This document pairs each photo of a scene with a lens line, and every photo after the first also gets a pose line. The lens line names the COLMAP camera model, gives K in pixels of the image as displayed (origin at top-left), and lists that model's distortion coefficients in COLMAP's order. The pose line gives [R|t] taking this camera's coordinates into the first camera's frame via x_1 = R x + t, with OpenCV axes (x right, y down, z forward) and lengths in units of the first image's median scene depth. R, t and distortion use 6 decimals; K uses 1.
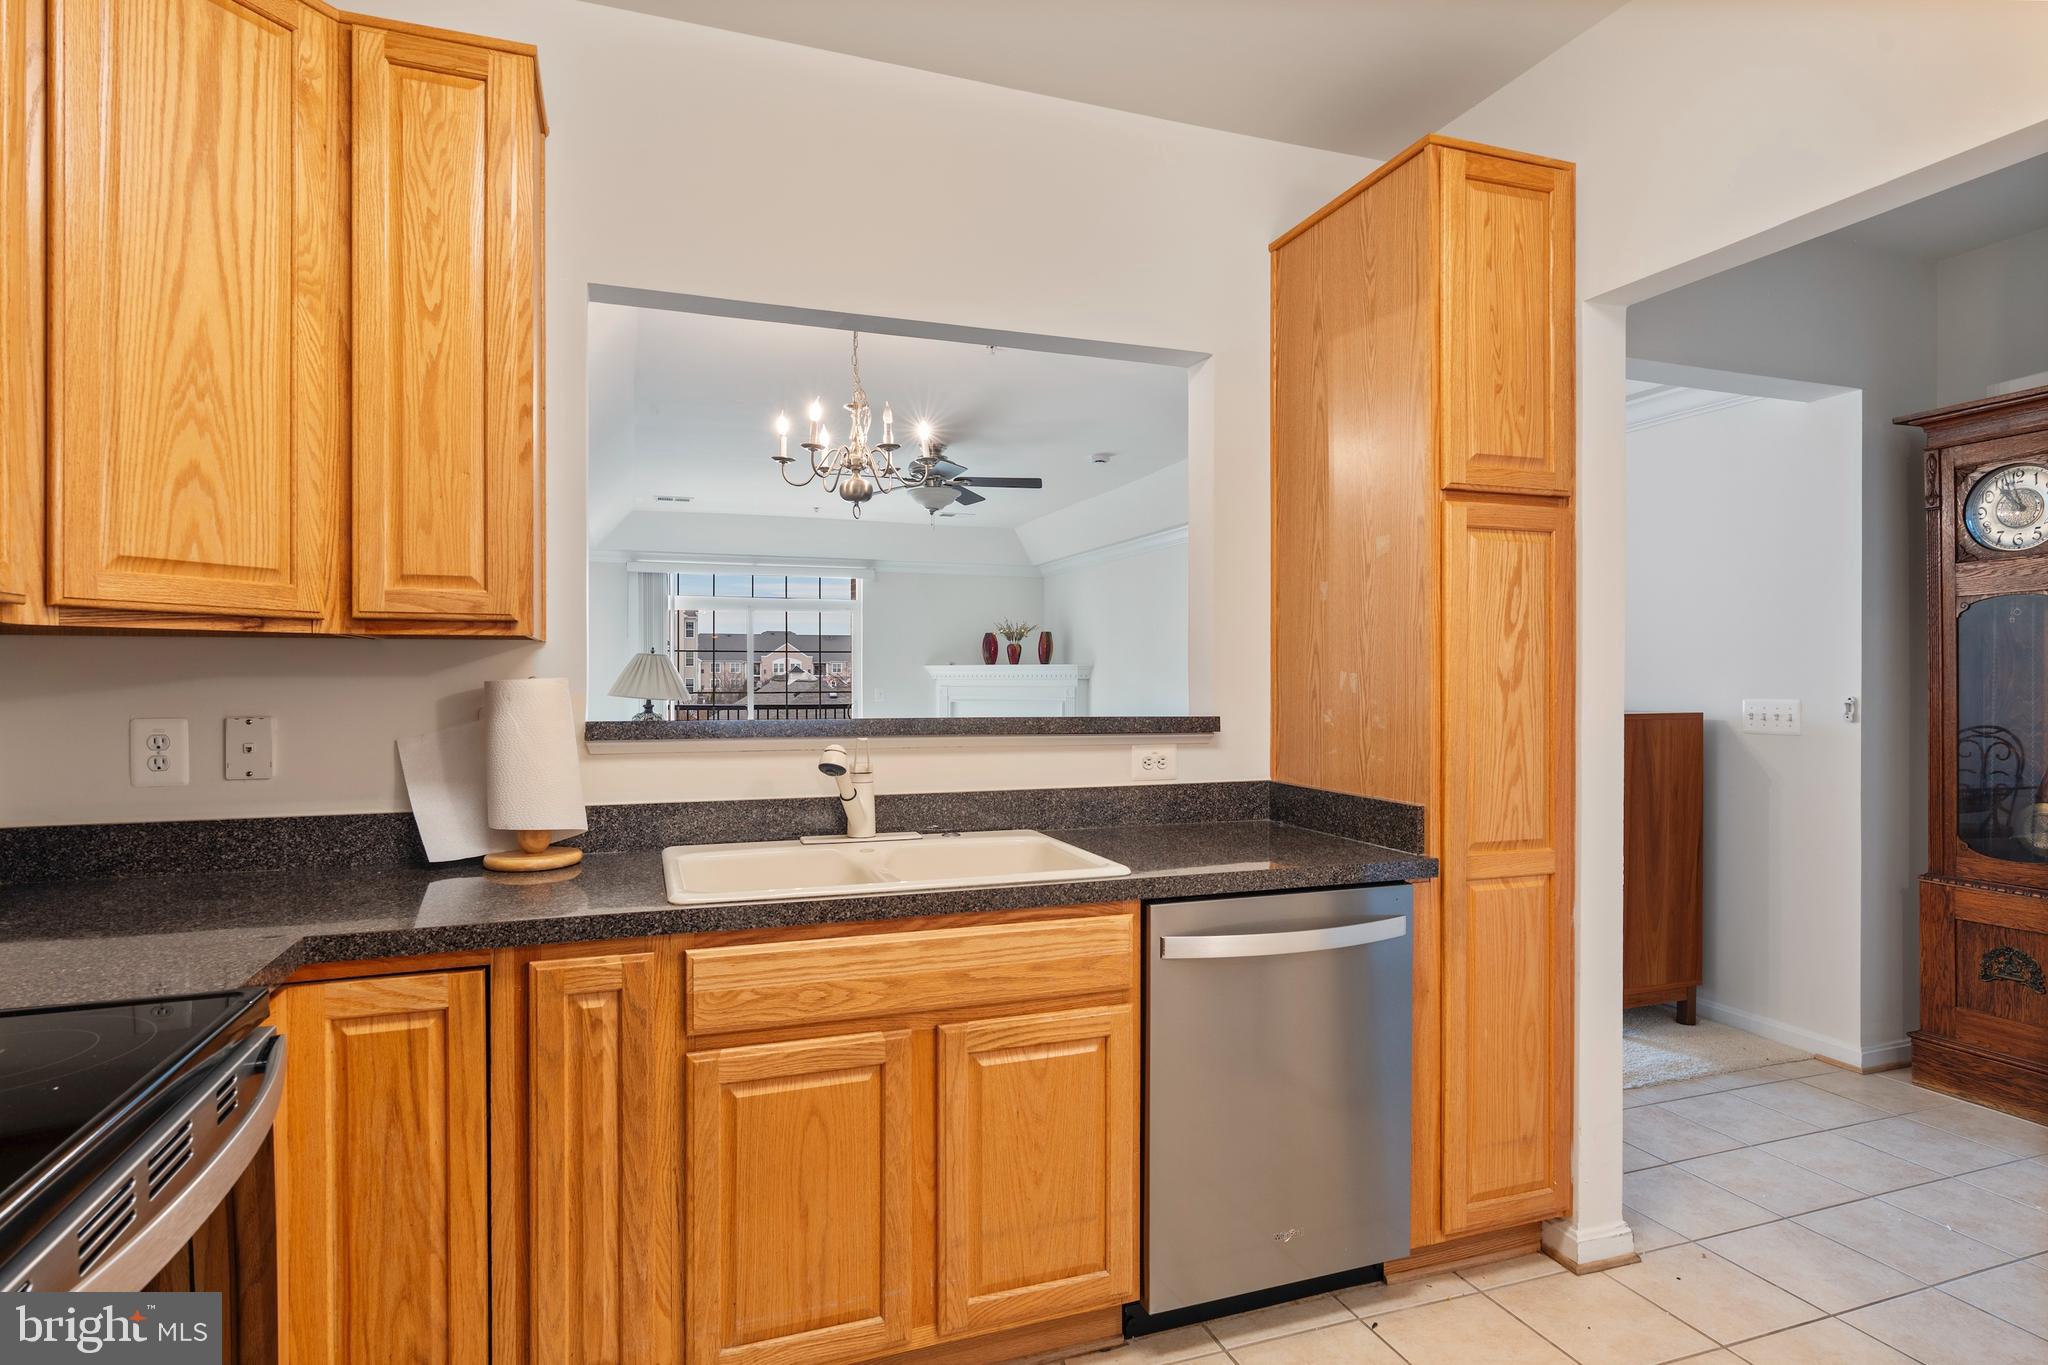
lens RADIAL K [[1093.3, 0, 1024.8], [0, 1093.3, 681.5], [0, 0, 1]] dist [-0.001962, 0.000246]
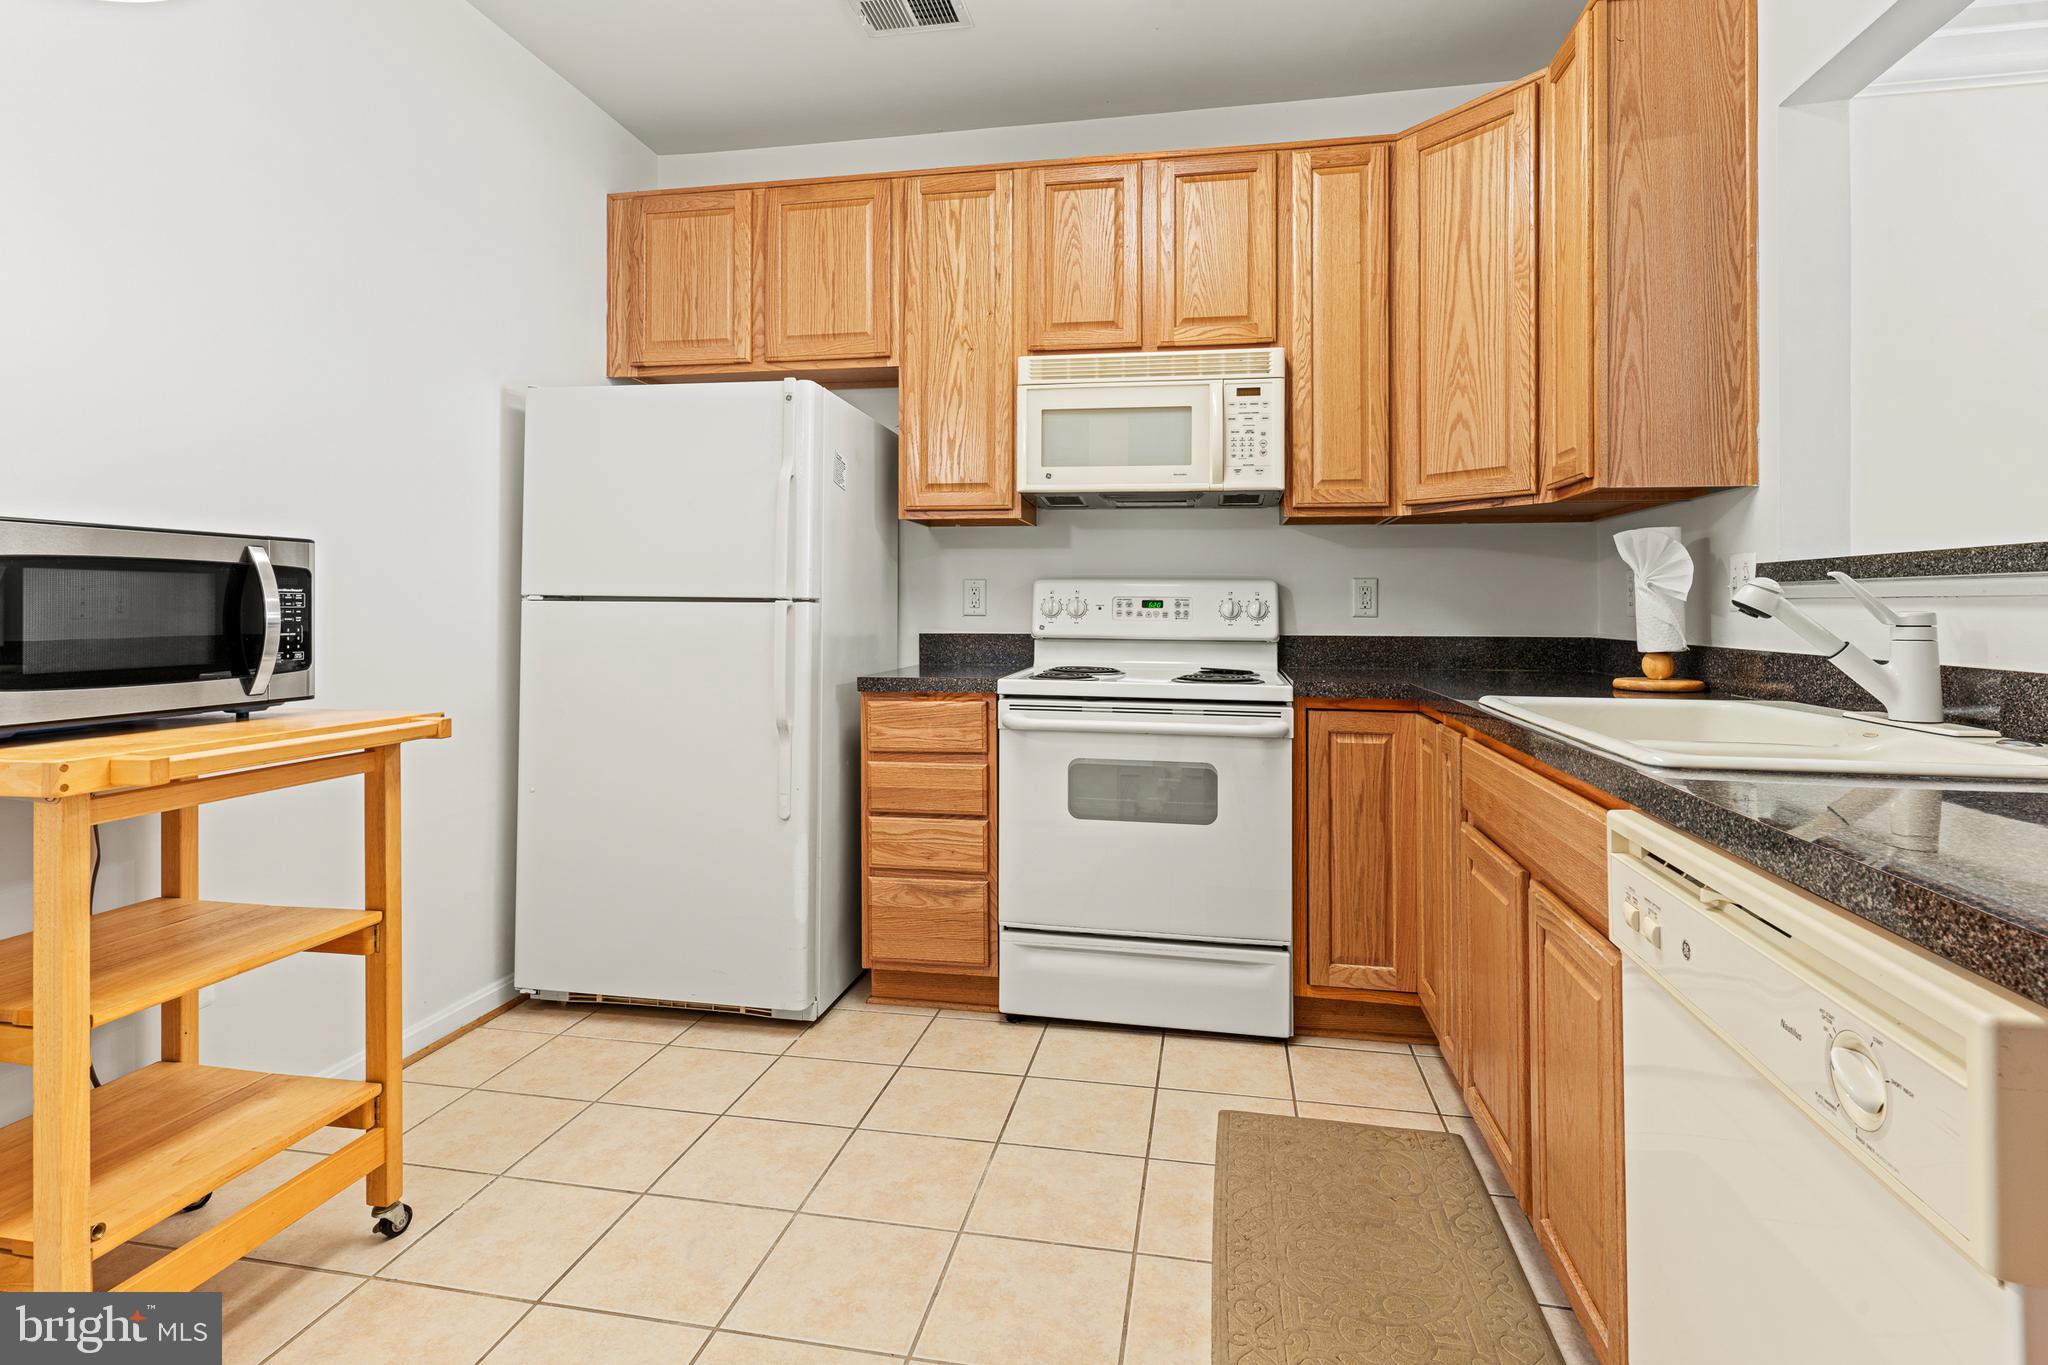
lens RADIAL K [[1012.4, 0, 1033.0], [0, 1012.4, 601.8], [0, 0, 1]] dist [0.009221, -0.000965]
pose [[-0.499163, -0.006102, -0.866487, 0.937317], [-0.008352, 0.999963, -0.002230, 0.103602], [0.866468, 0.006124, -0.499195, 1.177670]]
